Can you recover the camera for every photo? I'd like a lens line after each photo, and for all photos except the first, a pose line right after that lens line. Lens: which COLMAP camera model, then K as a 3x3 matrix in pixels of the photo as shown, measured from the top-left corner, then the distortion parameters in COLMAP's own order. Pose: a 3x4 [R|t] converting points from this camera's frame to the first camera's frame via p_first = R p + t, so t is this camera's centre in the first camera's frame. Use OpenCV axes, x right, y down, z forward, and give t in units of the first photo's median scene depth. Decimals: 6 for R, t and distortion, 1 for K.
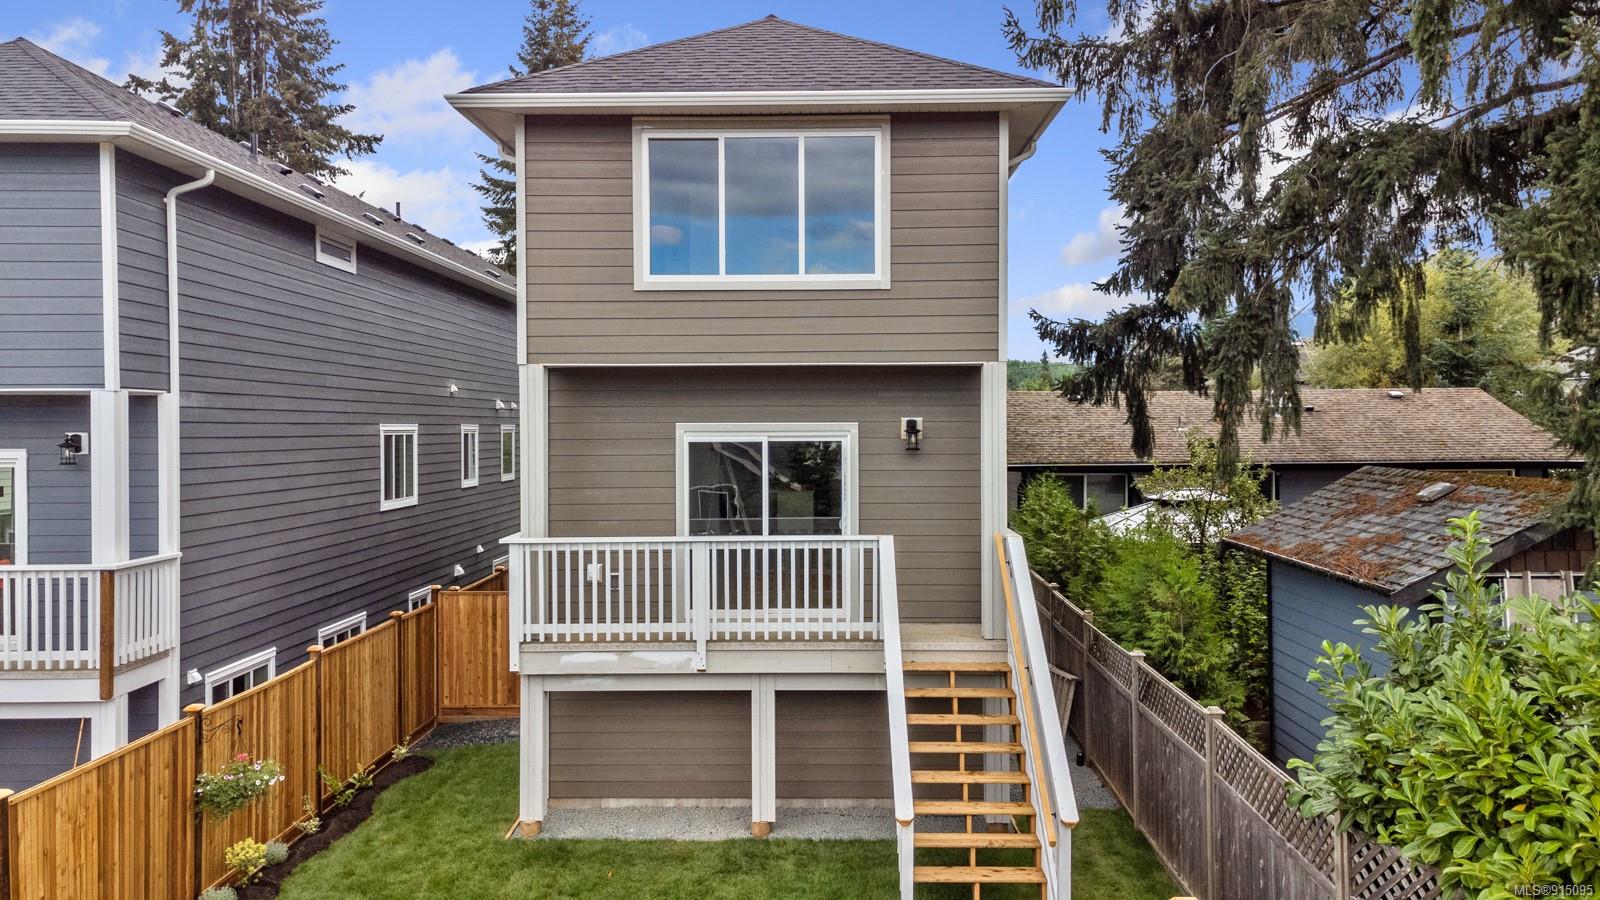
lens RADIAL K [[1175.5, 0, 798.5], [0, 1175.5, 442.7], [0, 0, 1]] dist [0.036641, 0.025733]
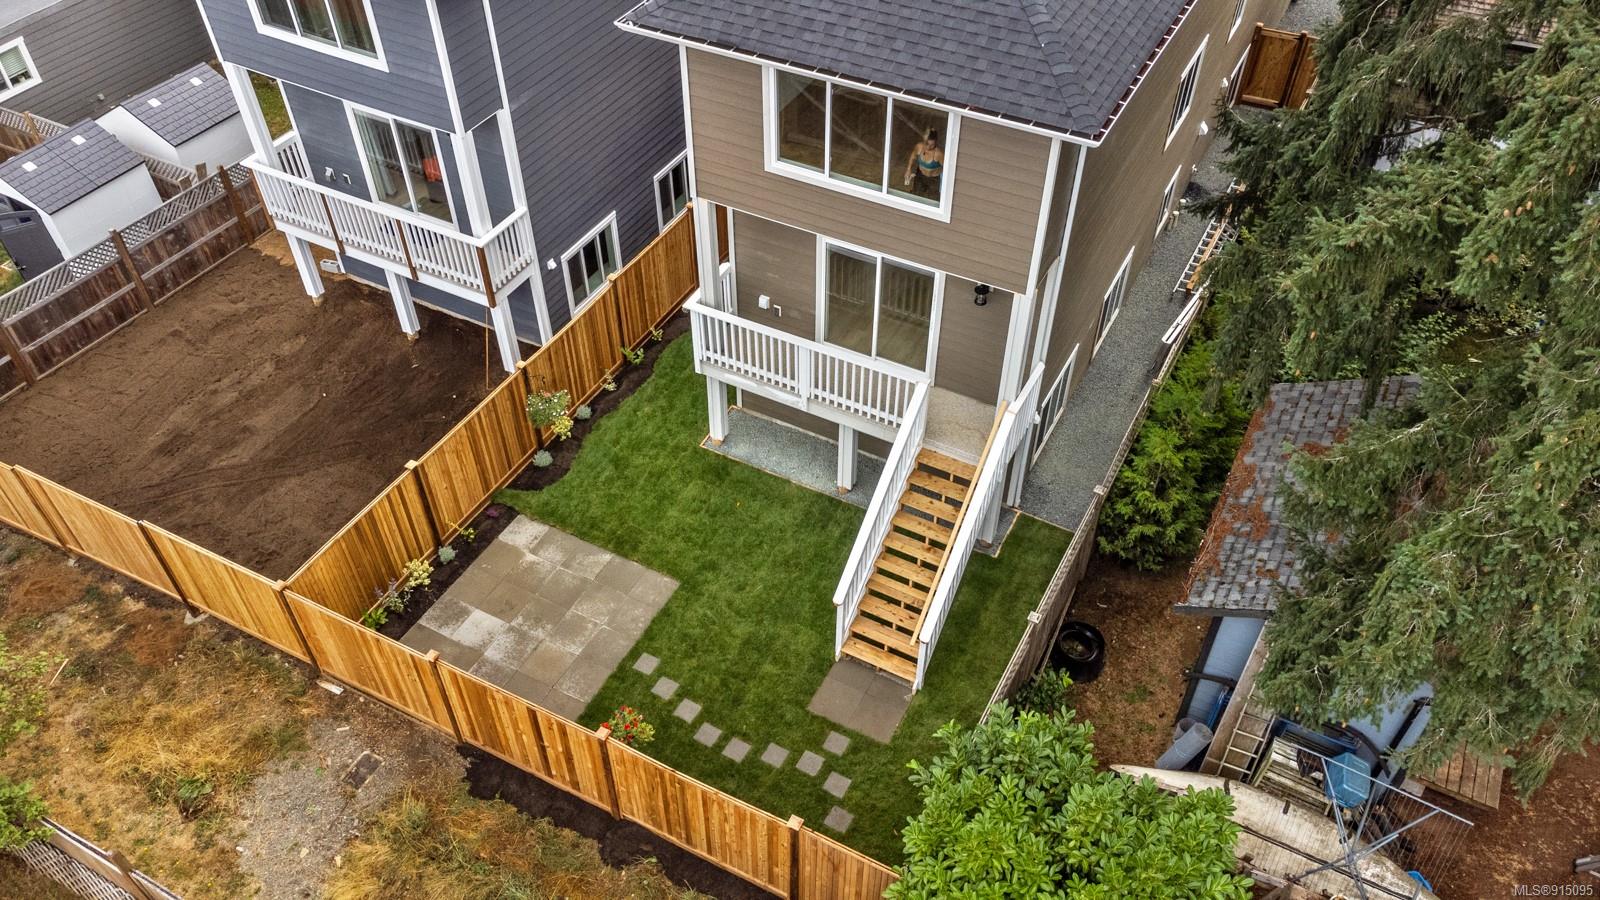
lens RADIAL K [[1175.5, 0, 790.6], [0, 1175.5, 445.6], [0, 0, 1]] dist [0.036641, 0.025733]
pose [[0.888961, 0.318247, -0.329344, 0.373508], [-0.004634, 0.725331, 0.688384, -0.736592], [0.457959, -0.610421, 0.646266, 0.005669]]
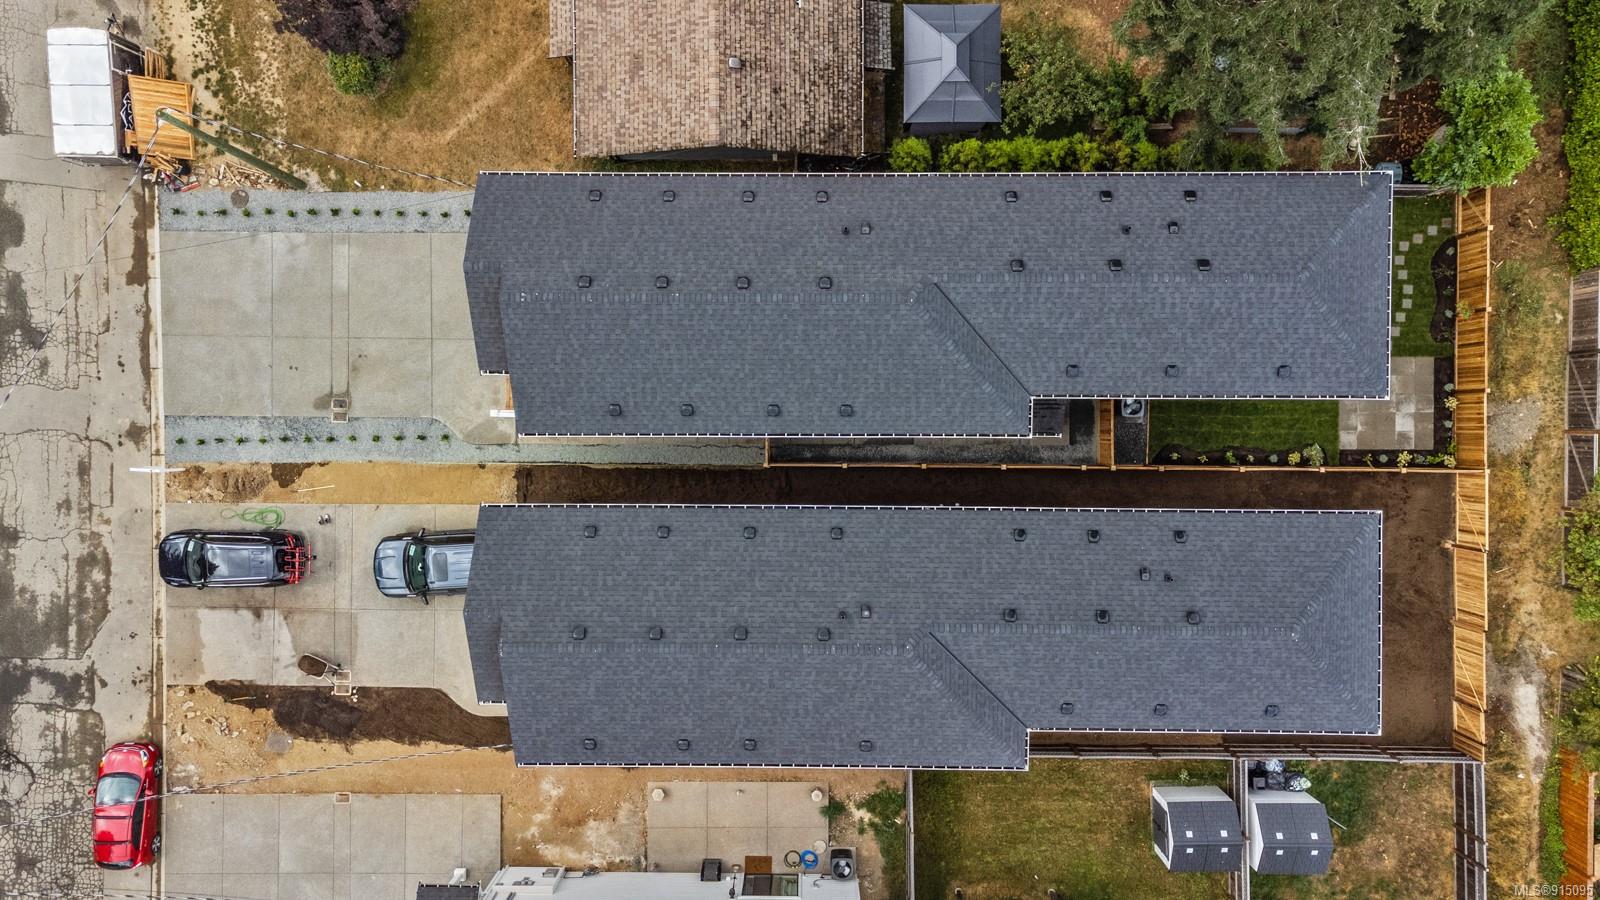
lens RADIAL K [[1175.5, 0, 797.3], [0, 1175.5, 452.5], [0, 0, 1]] dist [0.036641, 0.025733]
pose [[-0.018305, -0.999831, -0.001738, -0.358570], [0.019900, -0.002102, 0.999800, -2.743095], [-0.999634, 0.018266, 0.019935, 2.079654]]
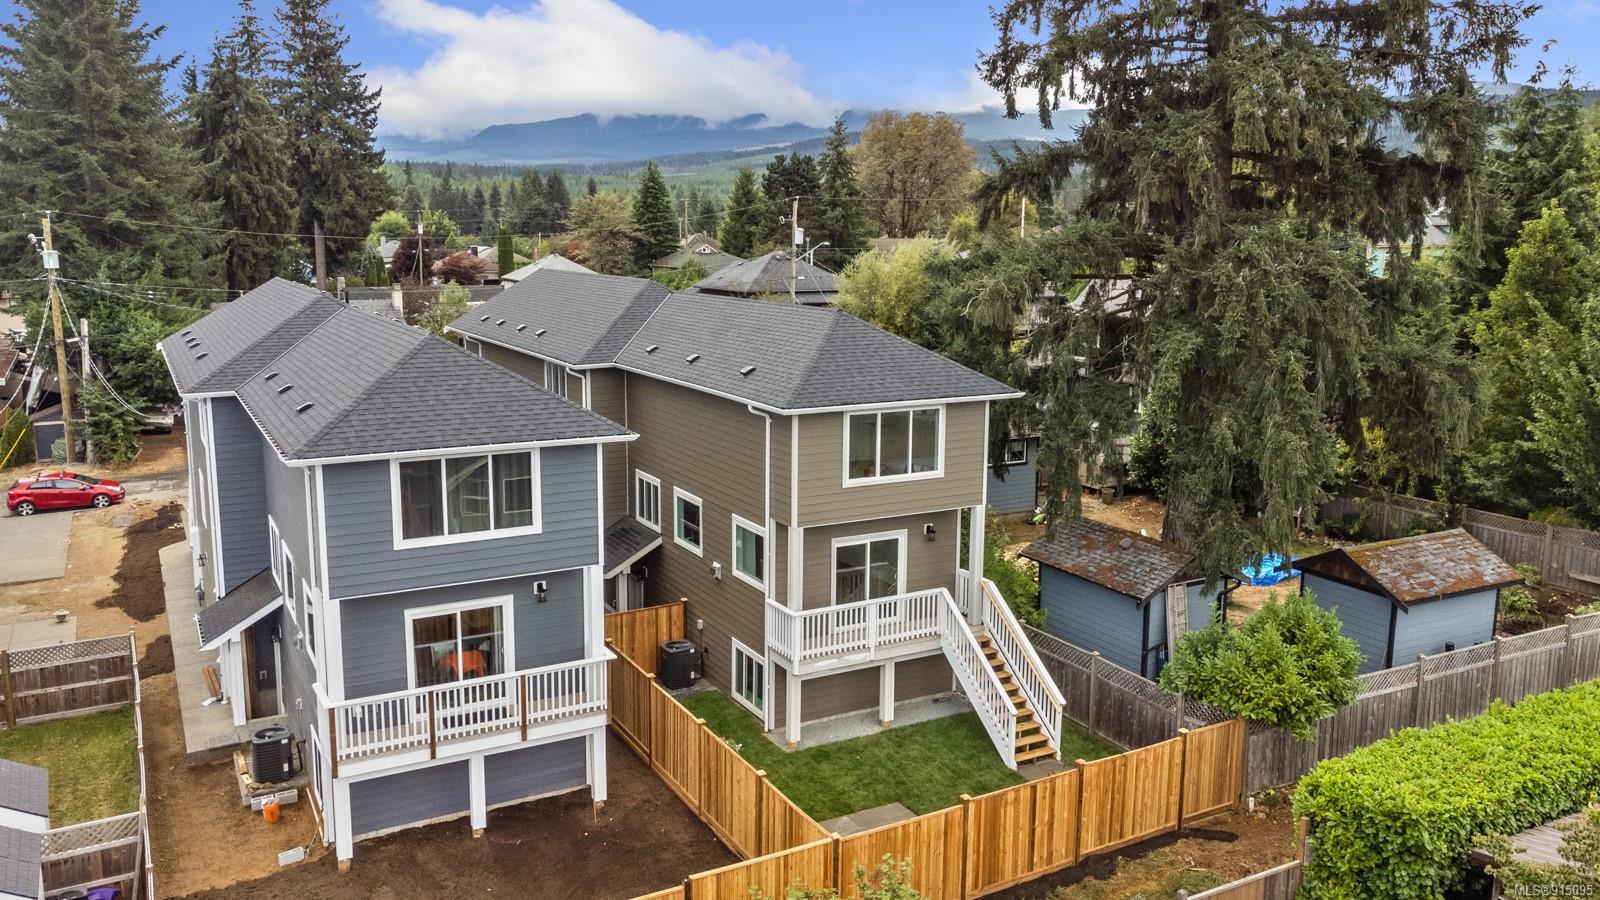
lens RADIAL K [[1175.5, 0, 791.6], [0, 1175.5, 444.8], [0, 0, 1]] dist [0.036641, 0.025733]
pose [[0.869283, -0.075024, 0.488587, -1.142469], [-0.003058, 0.987580, 0.157086, -0.495132], [-0.494304, -0.138046, 0.858258, -0.670181]]
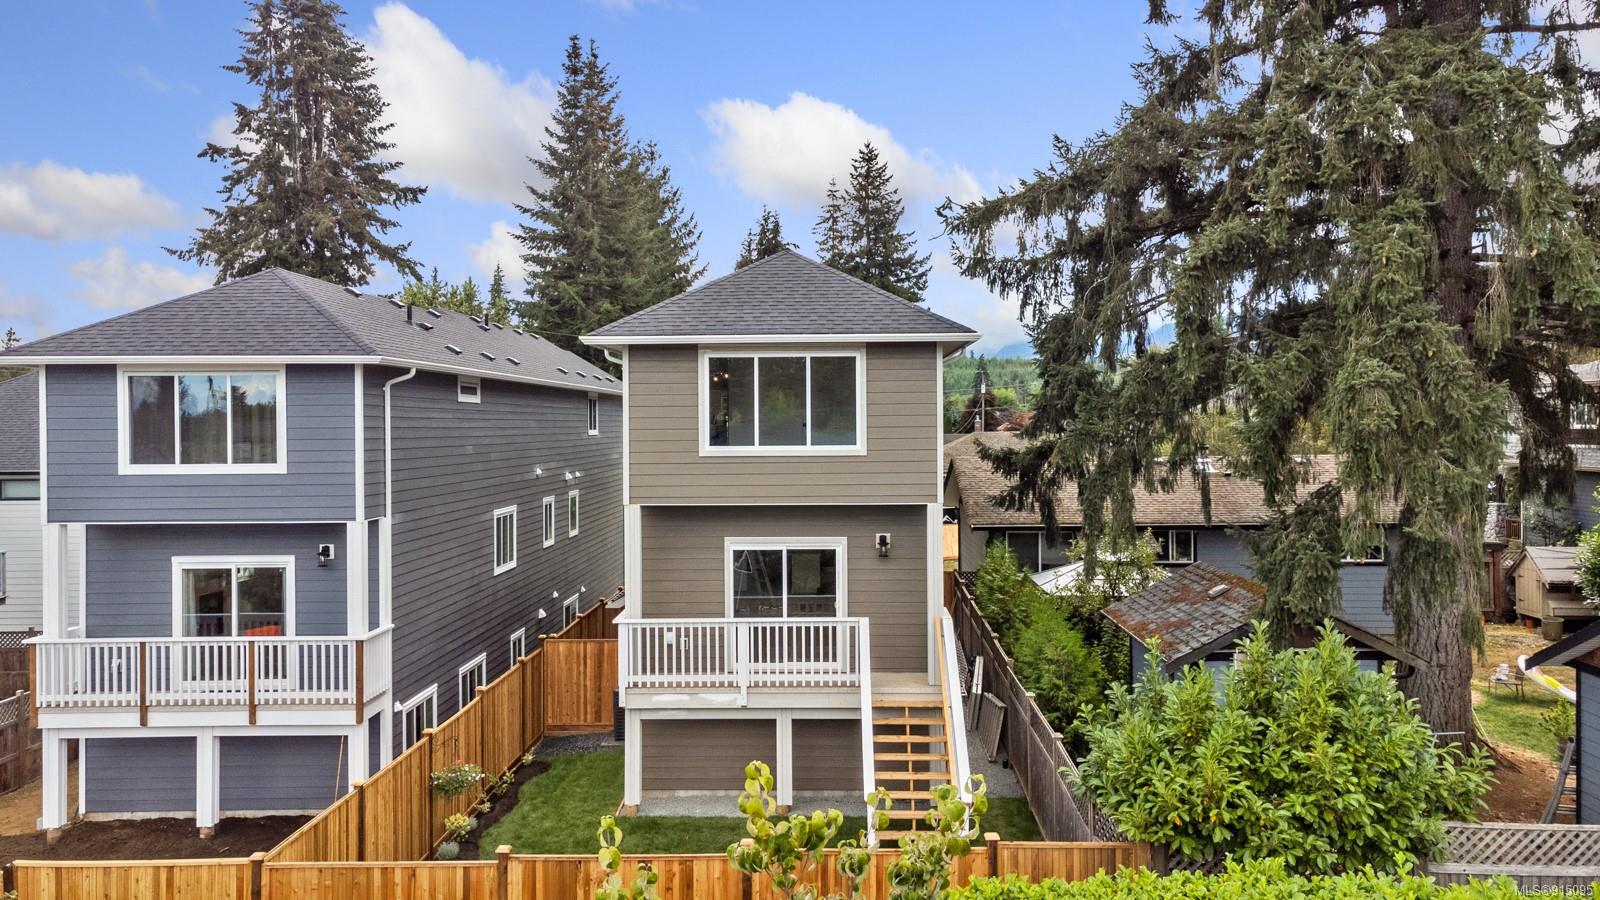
lens RADIAL K [[1175.5, 0, 791.8], [0, 1175.5, 434.4], [0, 0, 1]] dist [0.036641, 0.025733]
pose [[0.999868, -0.003633, -0.015807, 0.005097], [0.003517, 0.999967, -0.007335, -0.136982], [0.015833, 0.007278, 0.999848, -0.492802]]
